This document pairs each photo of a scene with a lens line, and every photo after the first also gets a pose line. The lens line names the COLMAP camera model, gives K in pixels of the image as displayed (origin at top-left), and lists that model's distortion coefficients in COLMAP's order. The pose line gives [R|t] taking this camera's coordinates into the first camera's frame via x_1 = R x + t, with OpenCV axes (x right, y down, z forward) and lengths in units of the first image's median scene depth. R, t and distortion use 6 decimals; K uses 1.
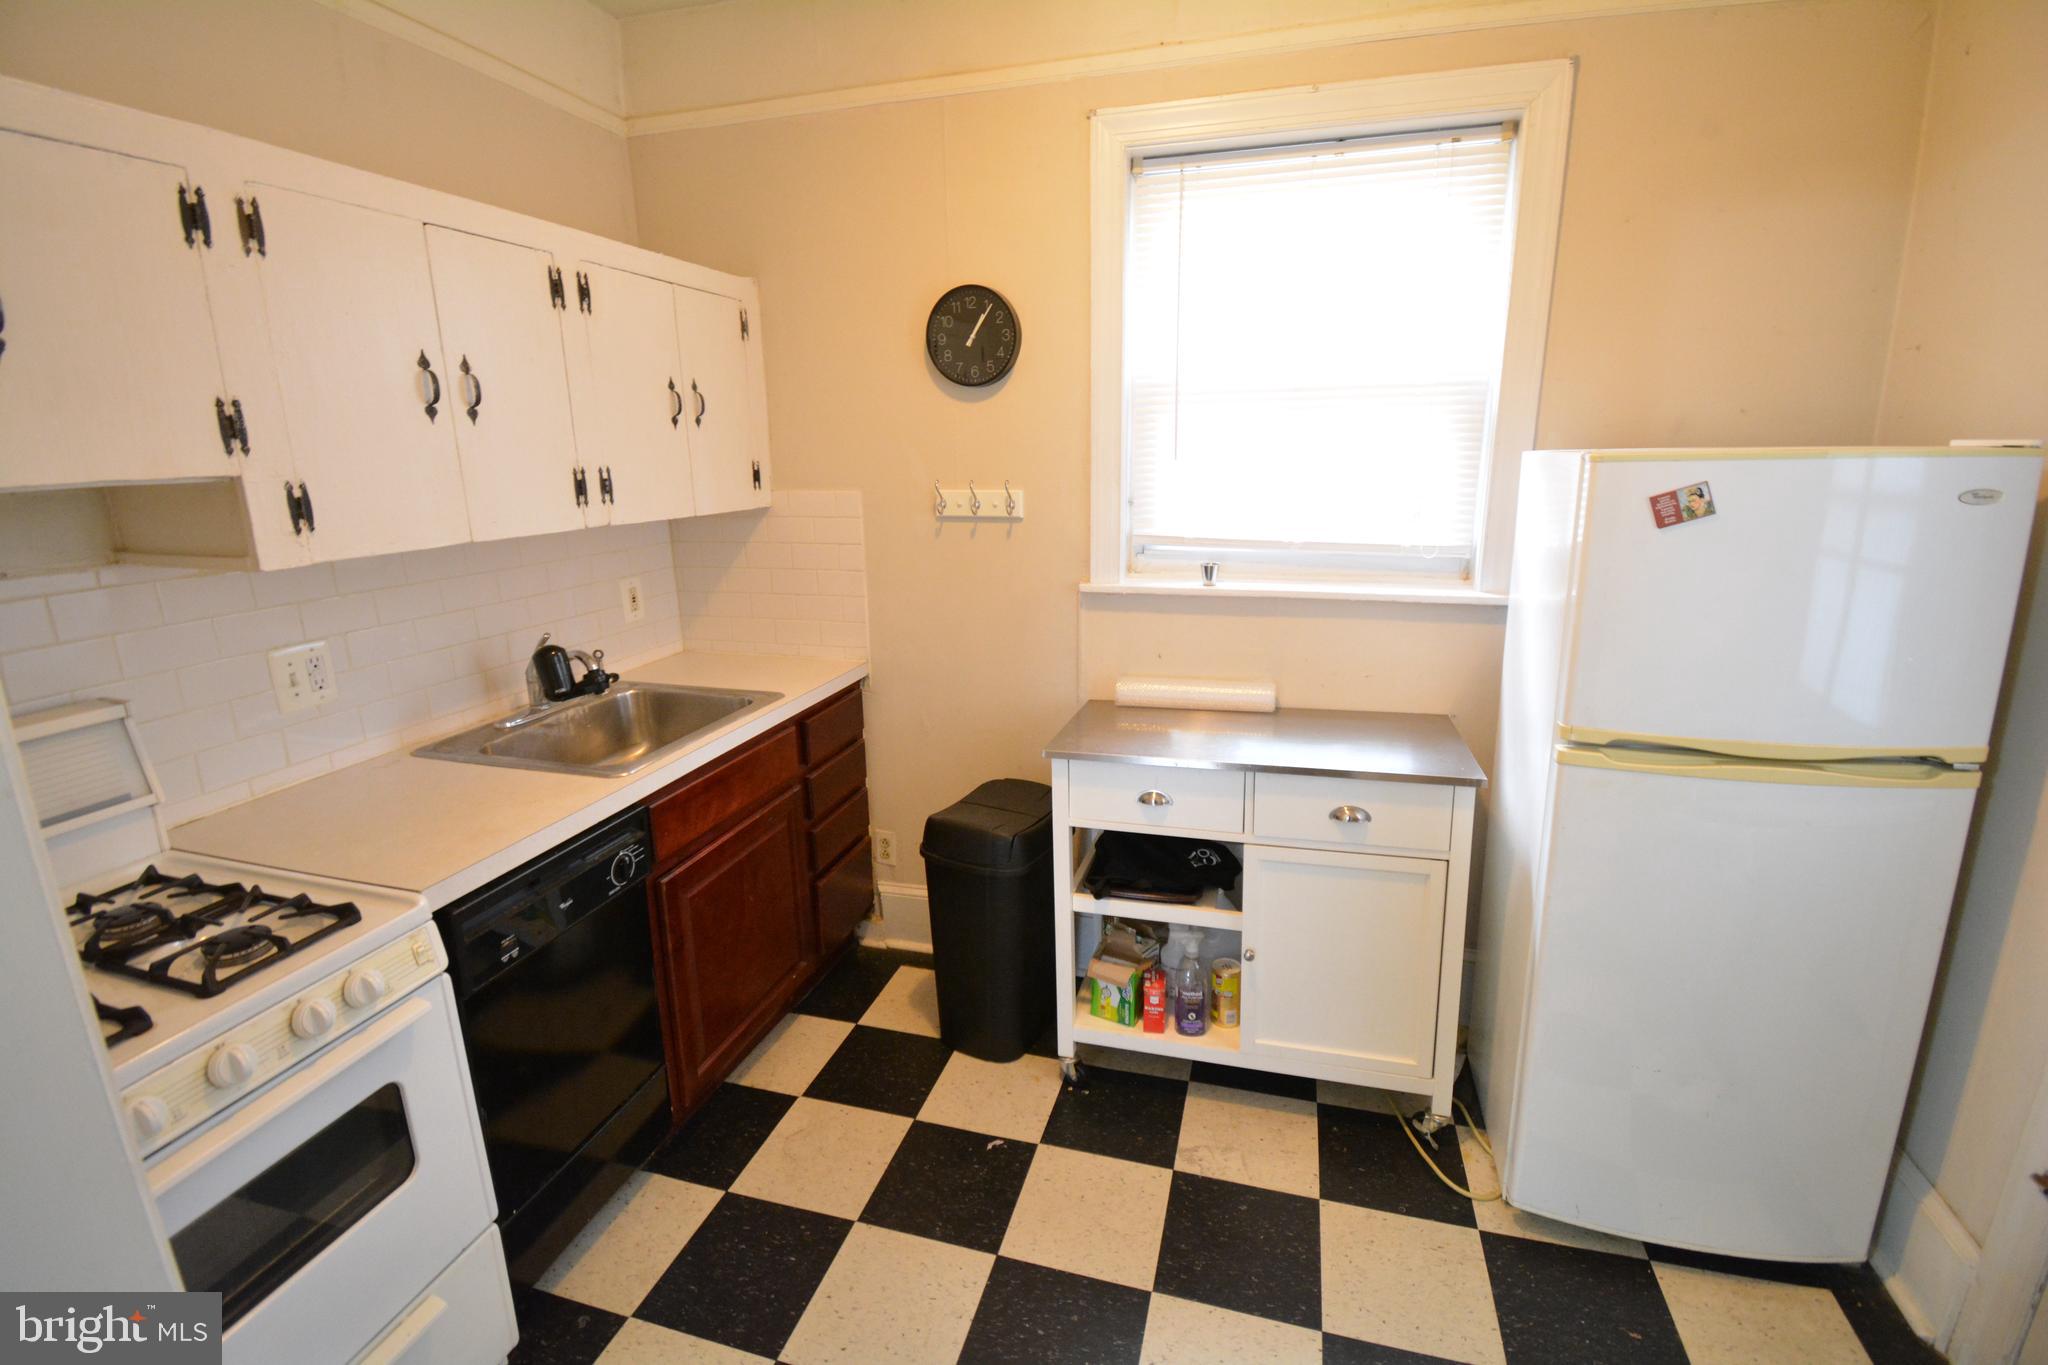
lens RADIAL K [[894.8, 0, 1023.9], [0, 894.8, 673.2], [0, 0, 1]] dist [0.018033, -0.026614]
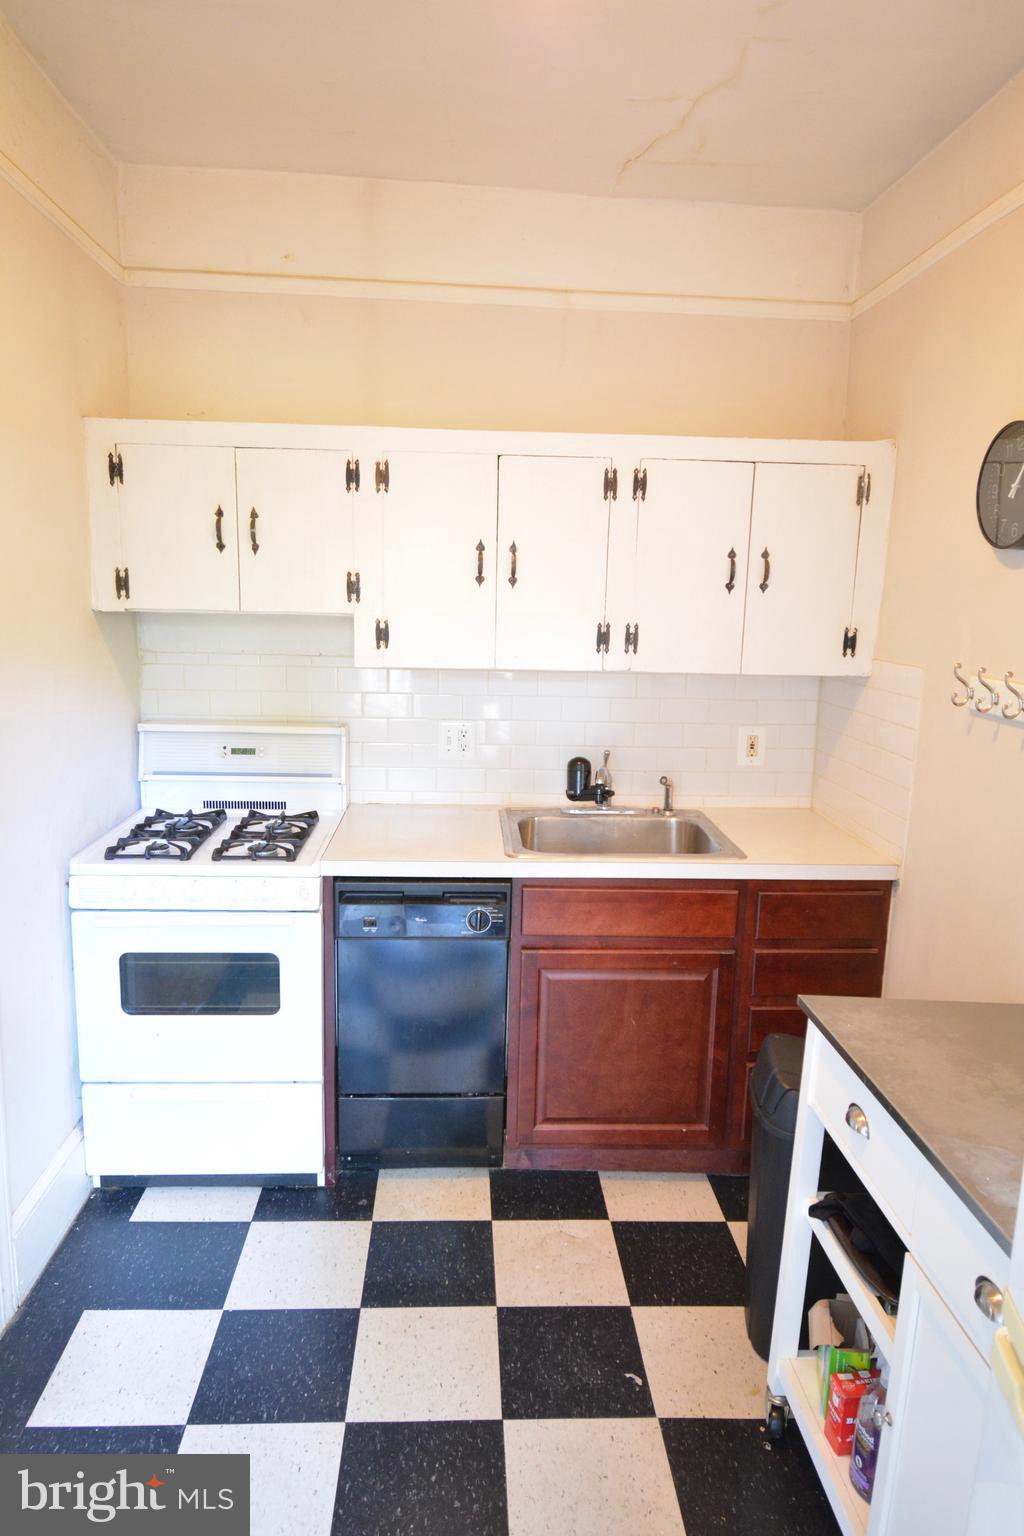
lens RADIAL K [[956.4, 0, 512.0], [0, 956.4, 768.0], [0, 0, 1]] dist [0.002461, -0.000544]
pose [[0.332871, 0.193984, -0.922804, 0.751840], [-0.260030, 0.959552, 0.107912, -0.147583], [0.906411, 0.204036, 0.369849, 0.438638]]
